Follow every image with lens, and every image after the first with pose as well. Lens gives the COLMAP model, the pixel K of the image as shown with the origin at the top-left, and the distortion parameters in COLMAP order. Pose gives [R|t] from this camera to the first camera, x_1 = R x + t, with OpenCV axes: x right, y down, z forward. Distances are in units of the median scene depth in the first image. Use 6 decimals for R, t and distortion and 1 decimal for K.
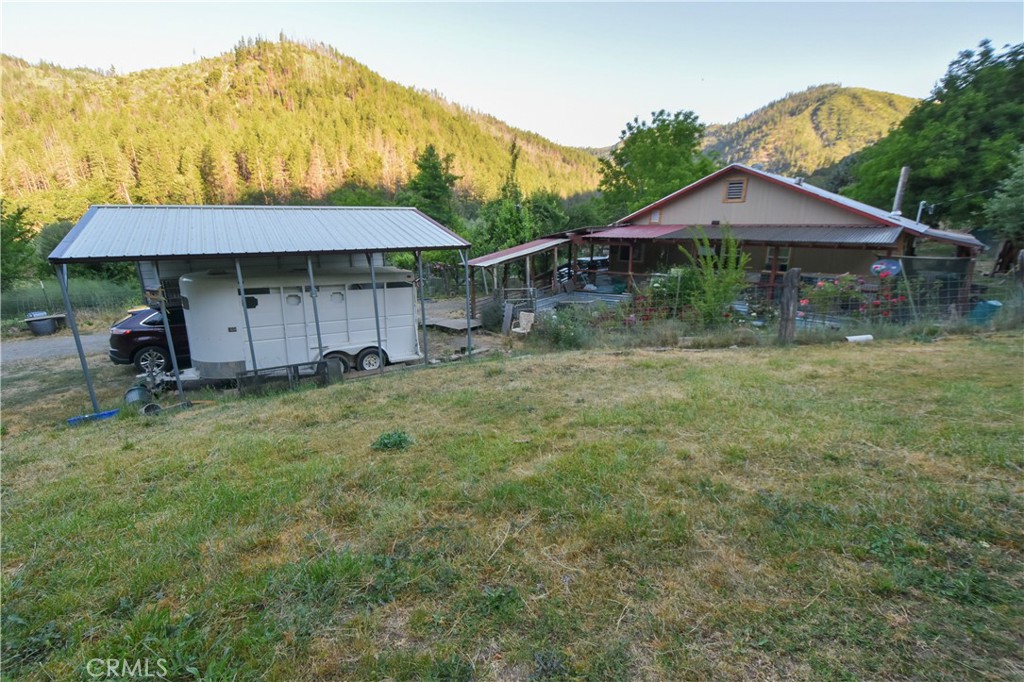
lens RADIAL K [[445.9, 0, 508.9], [0, 445.9, 344.4], [0, 0, 1]] dist [0.007762, -0.007403]
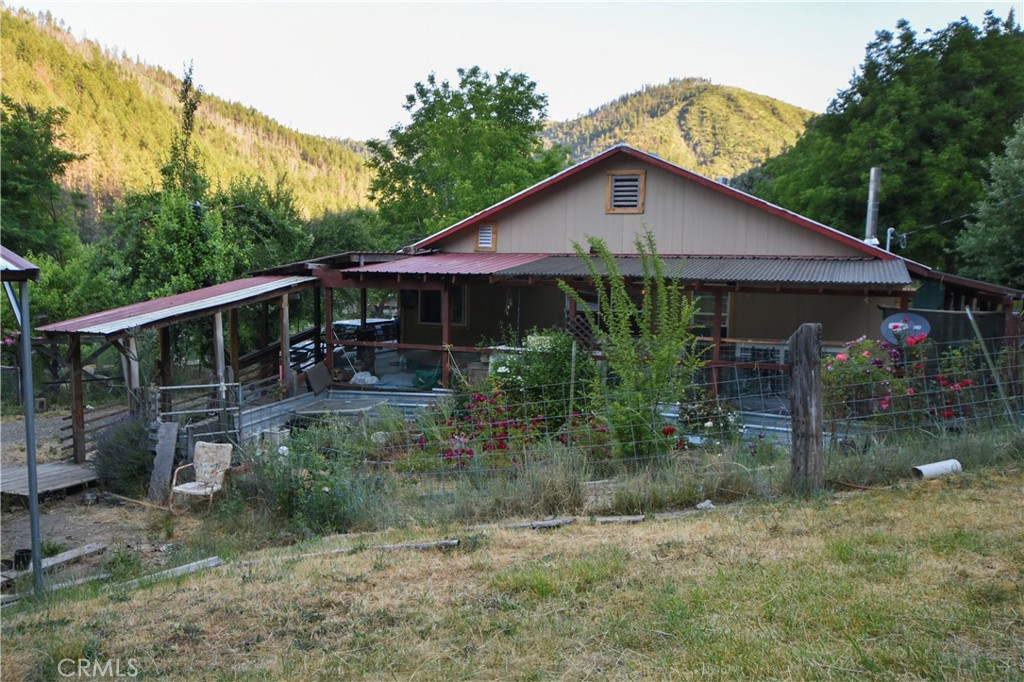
lens RADIAL K [[808.1, 0, 500.8], [0, 808.1, 344.0], [0, 0, 1]] dist [-0.002394, -0.000542]
pose [[0.938782, -0.010598, 0.344349, 0.028229], [0.069794, 0.984651, -0.159971, -0.020020], [-0.337368, 0.174211, 0.925112, 0.176365]]
